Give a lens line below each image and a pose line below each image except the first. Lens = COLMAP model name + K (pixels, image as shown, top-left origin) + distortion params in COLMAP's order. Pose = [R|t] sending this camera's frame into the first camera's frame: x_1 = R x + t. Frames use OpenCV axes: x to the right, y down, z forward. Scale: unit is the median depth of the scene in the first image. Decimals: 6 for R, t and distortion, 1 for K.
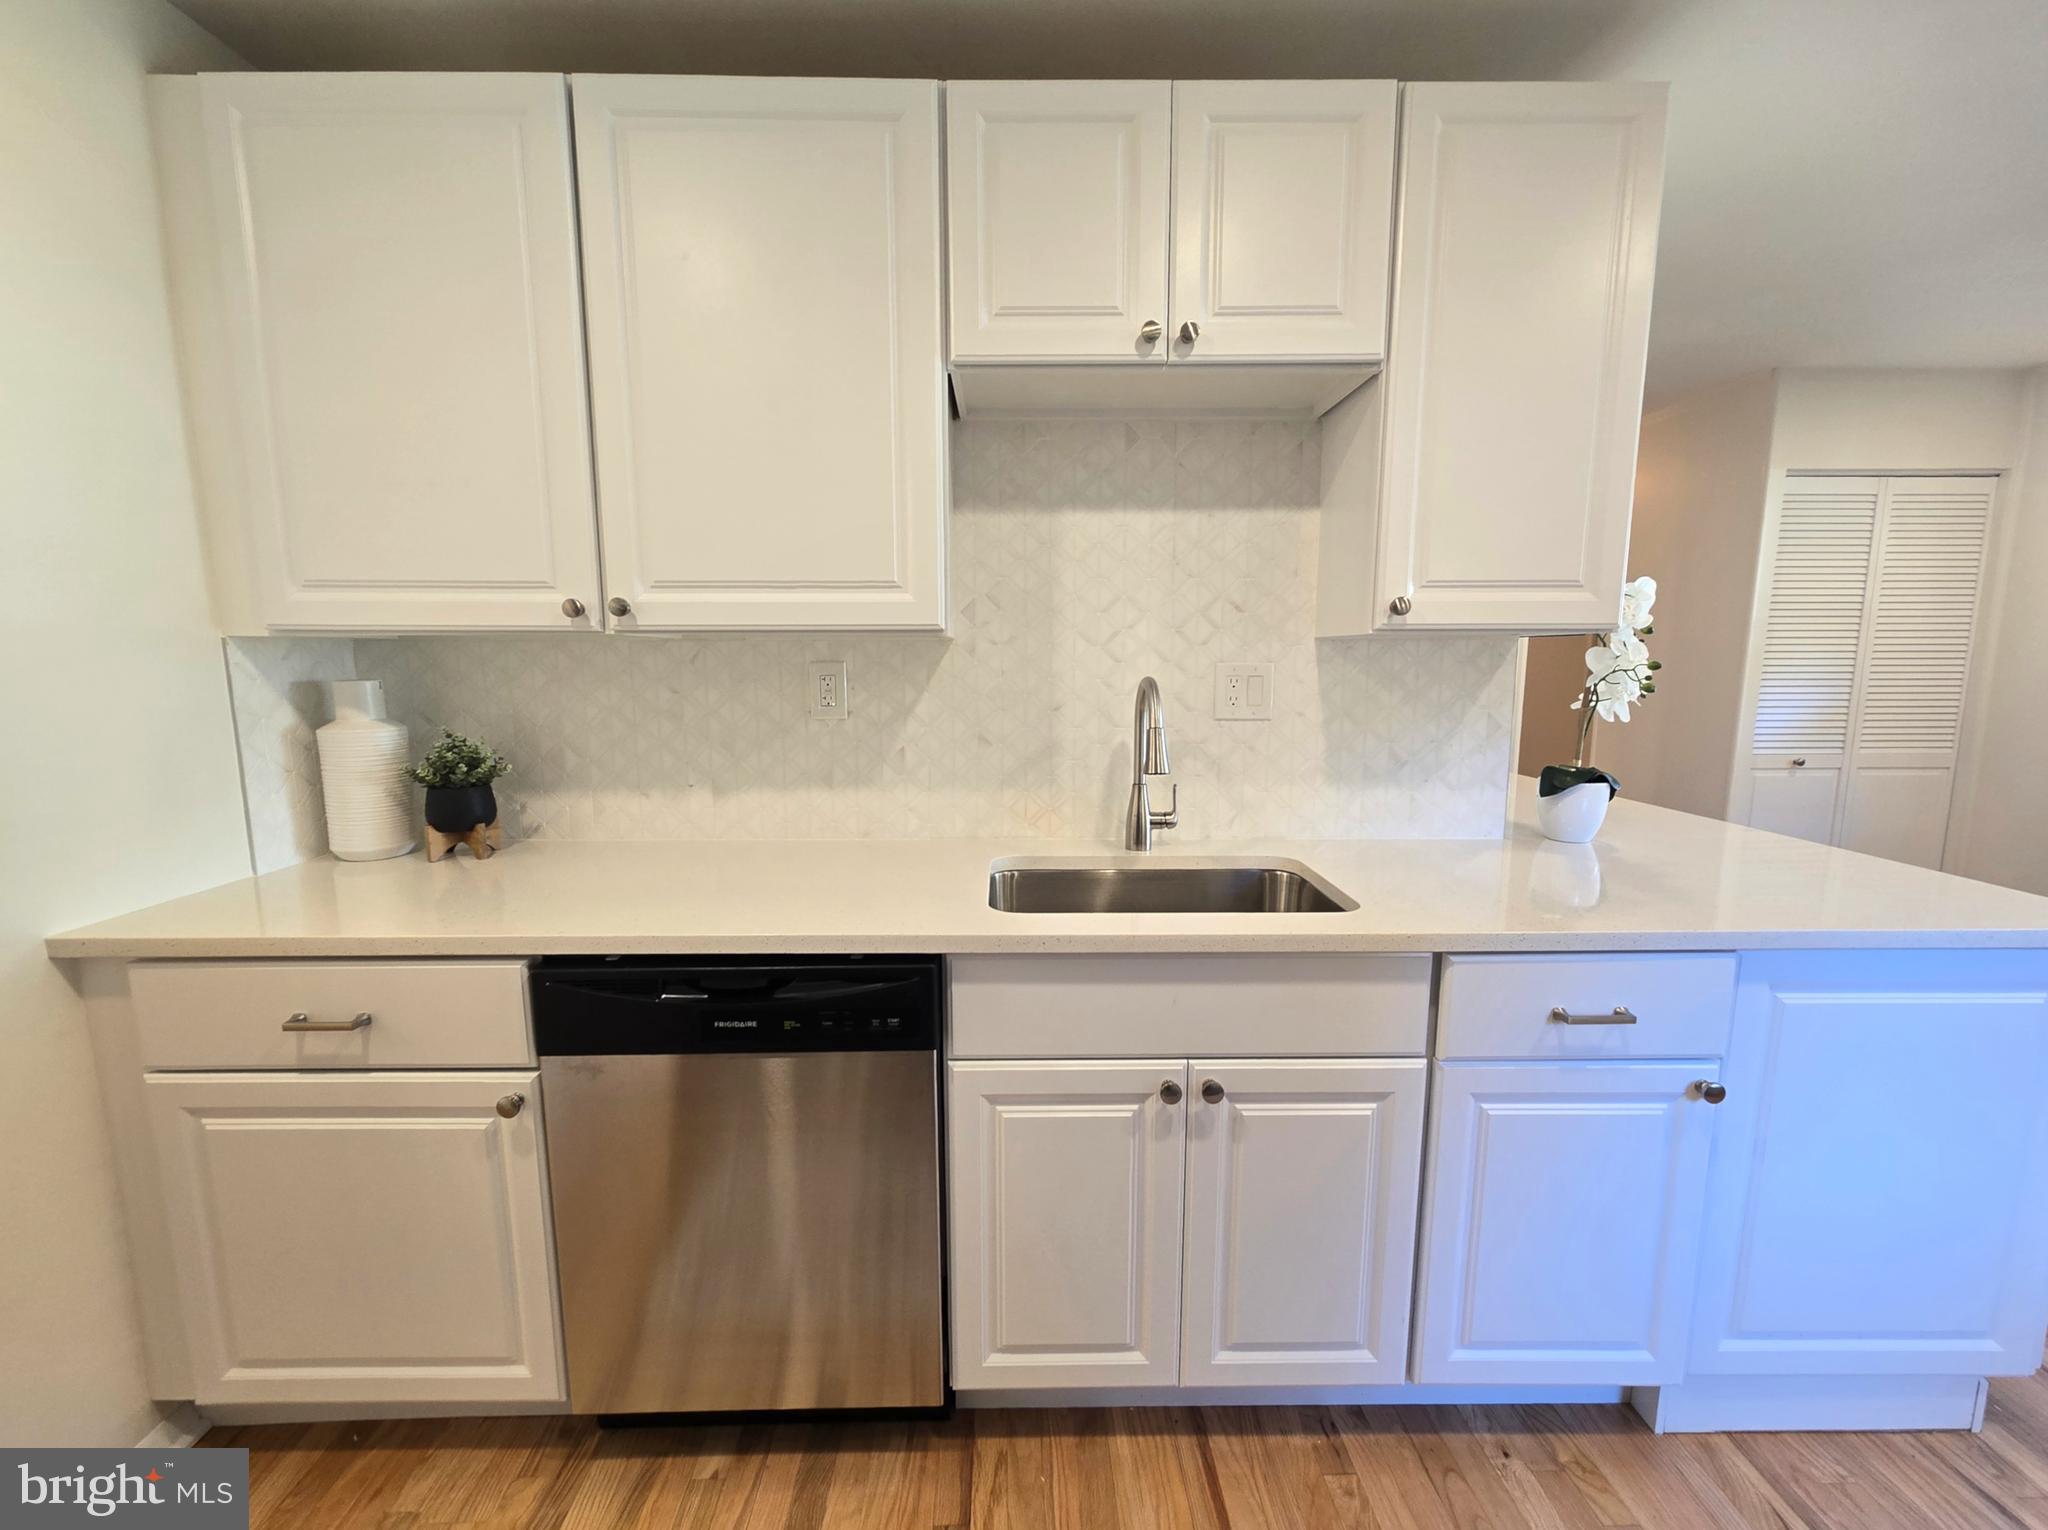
lens RADIAL K [[843.7, 0, 1022.4], [0, 843.7, 770.1], [0, 0, 1]] dist [-0.001349, -0.000485]
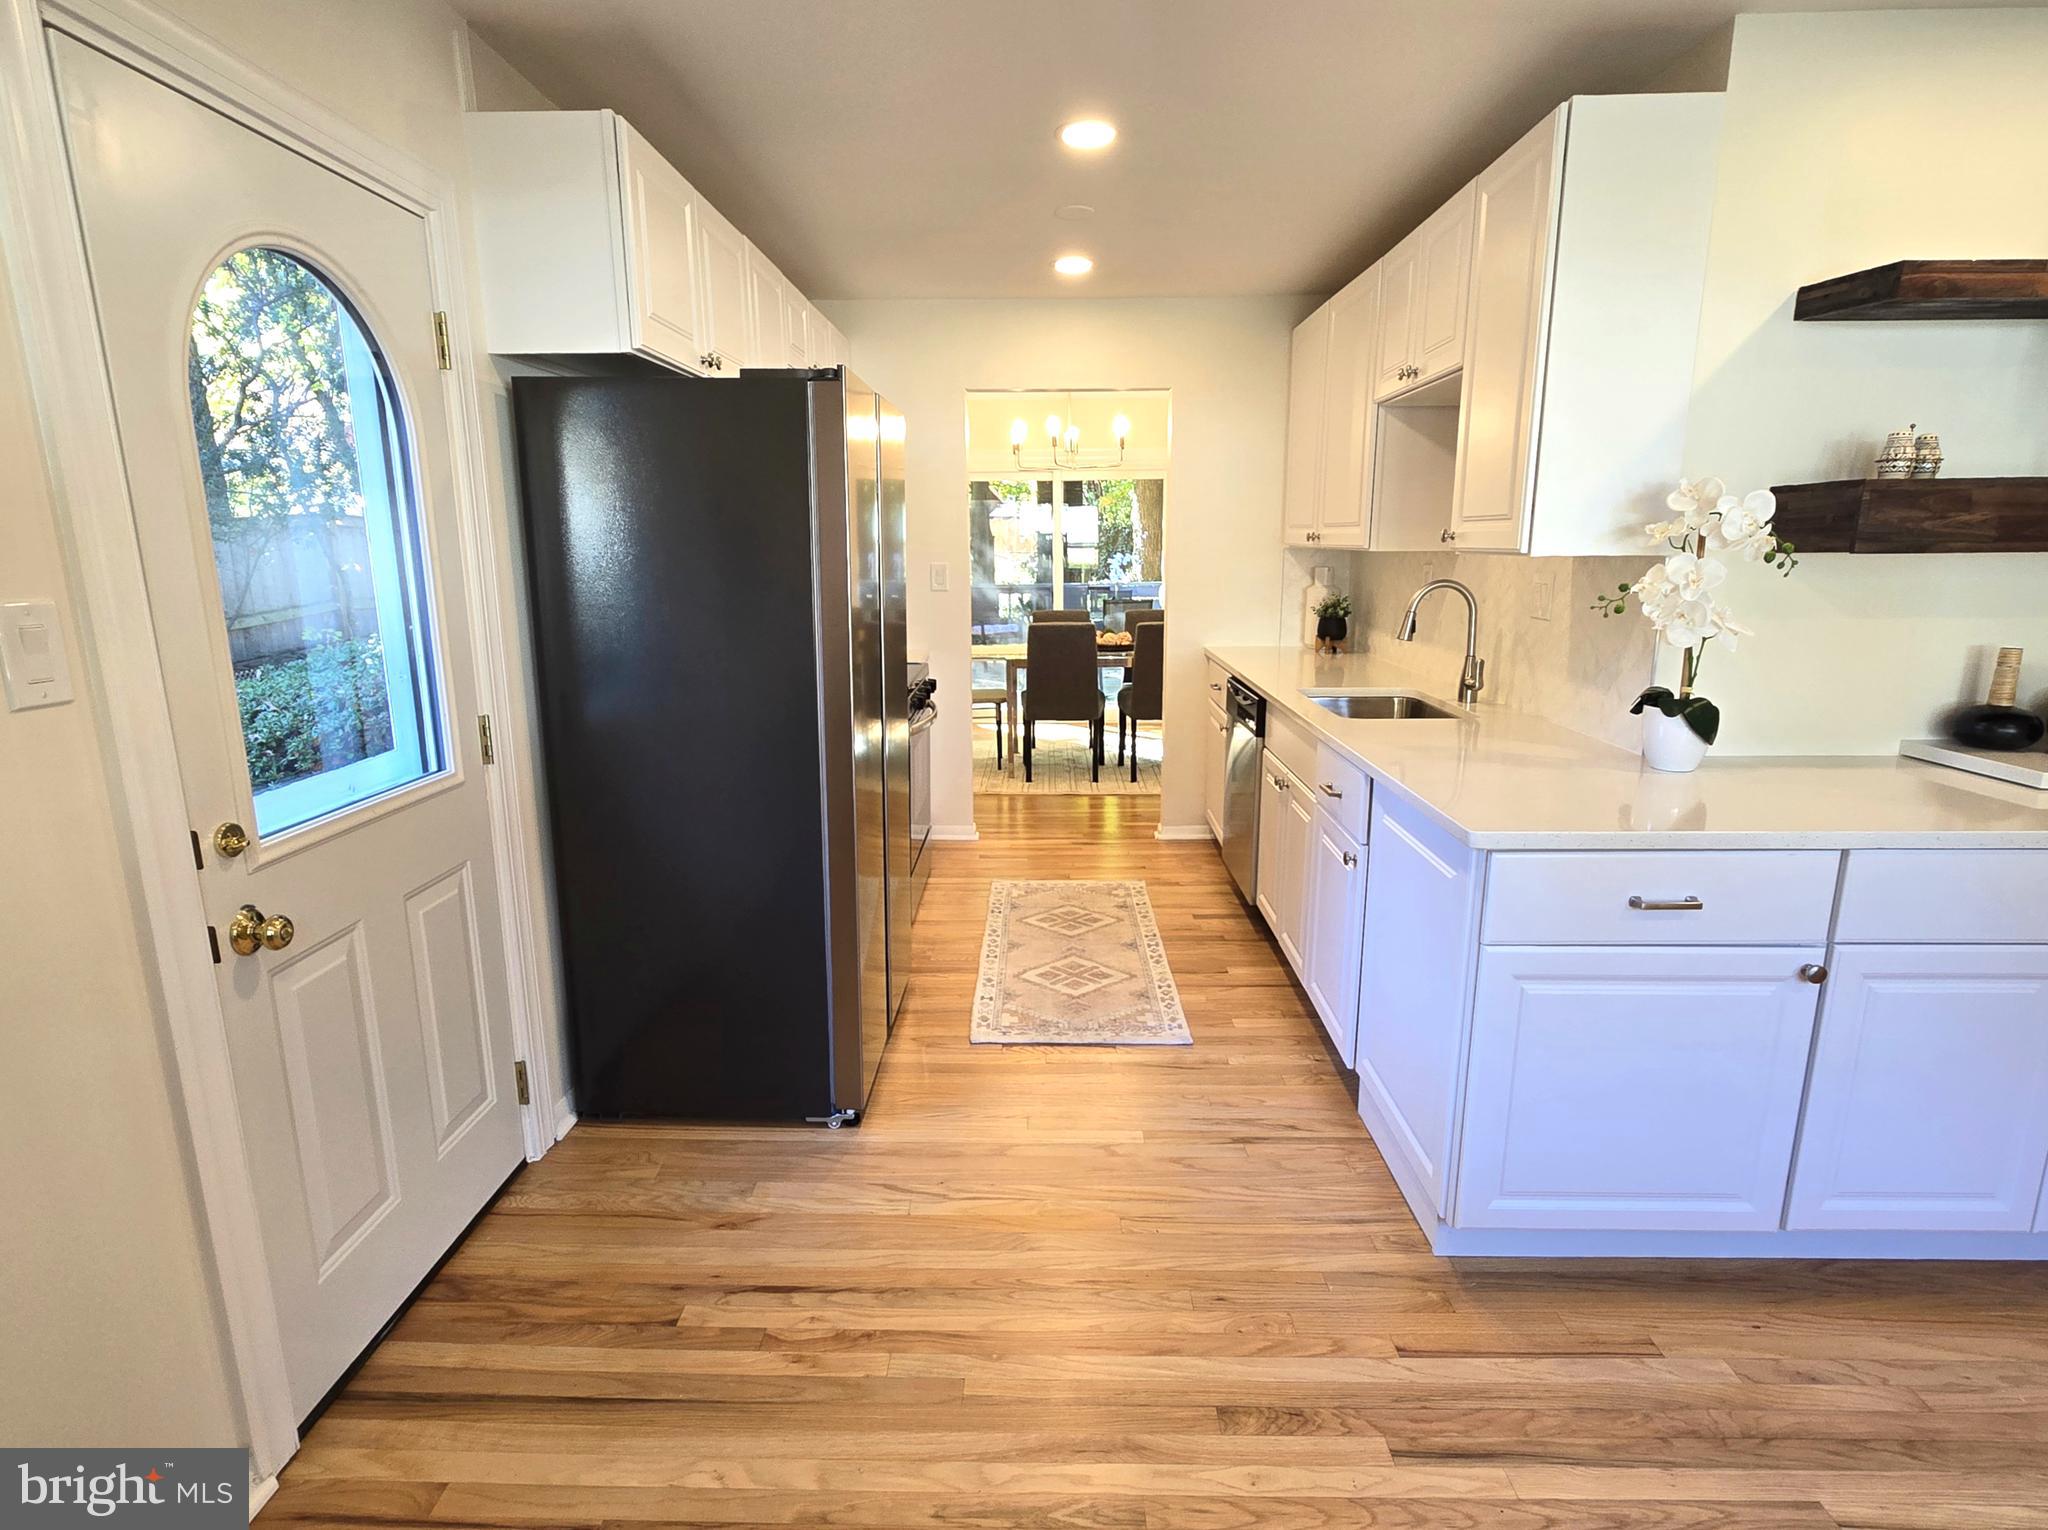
lens RADIAL K [[1072.3, 0, 1024.3], [0, 1072.3, 775.3], [0, 0, 1]] dist [-0.000072, 0.000412]
pose [[-0.029921, 0.218357, -0.975410, 2.200873], [-0.129116, 0.966827, 0.220397, -0.101114], [0.991178, 0.132536, -0.000735, 0.313275]]
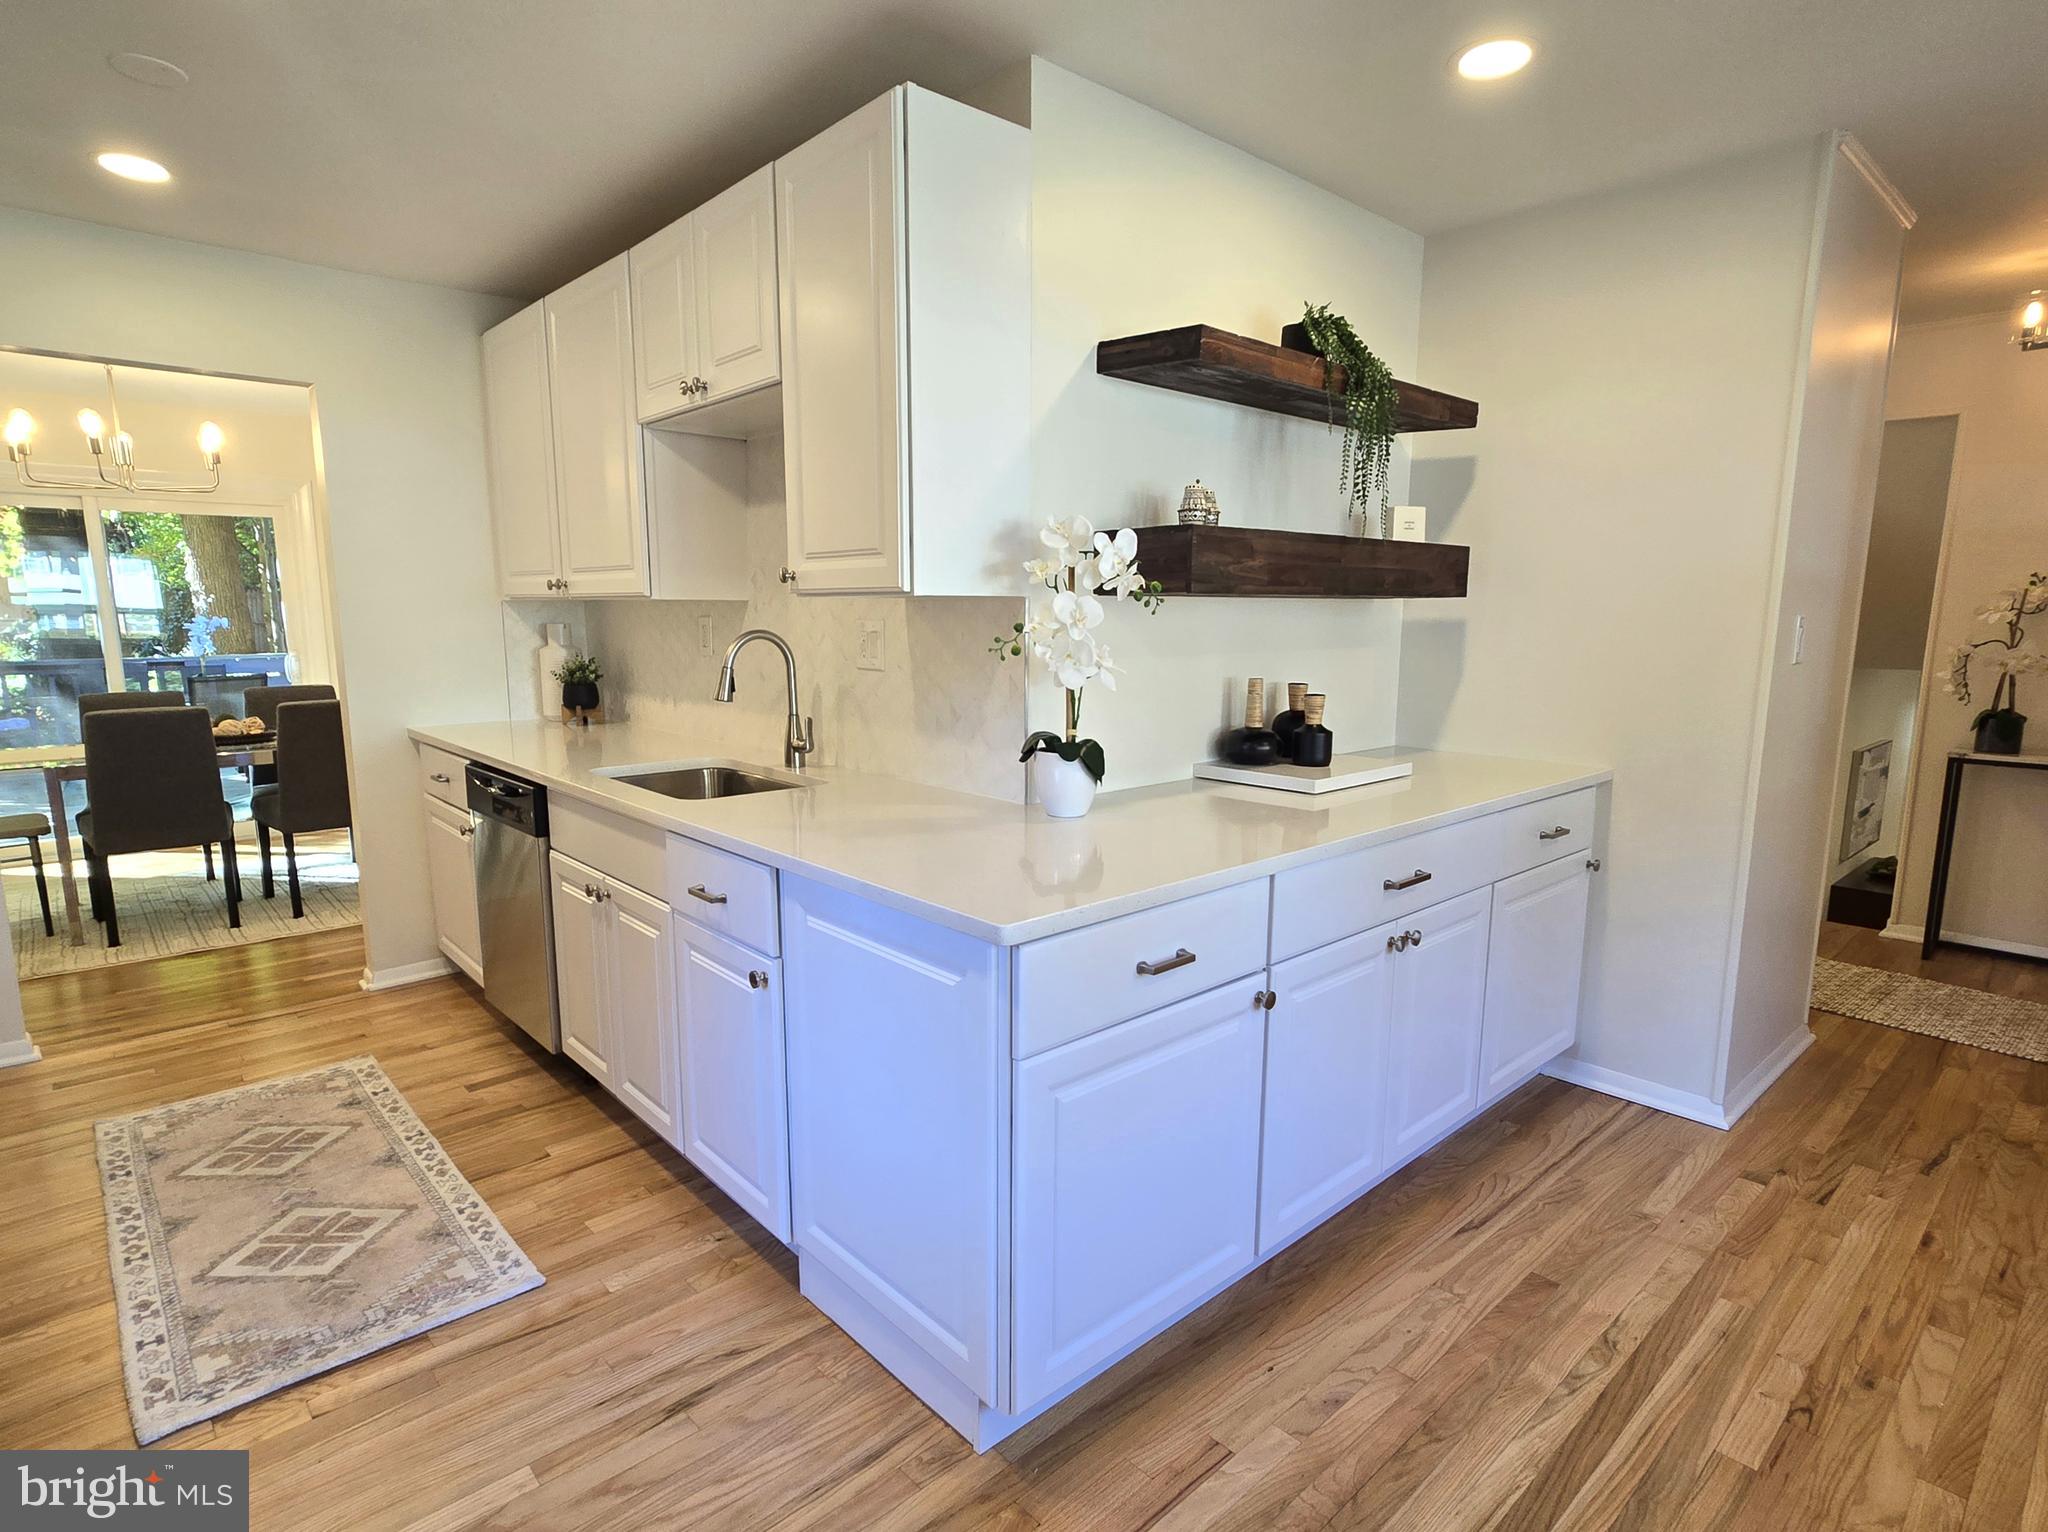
lens RADIAL K [[1072.3, 0, 1016.8], [0, 1072.3, 784.9], [0, 0, 1]] dist [-0.000072, 0.000412]
pose [[0.662919, 0.126289, -0.737963, 1.743210], [-0.105953, 0.991576, 0.074511, -0.039429], [0.741156, 0.028794, 0.670715, 0.190627]]
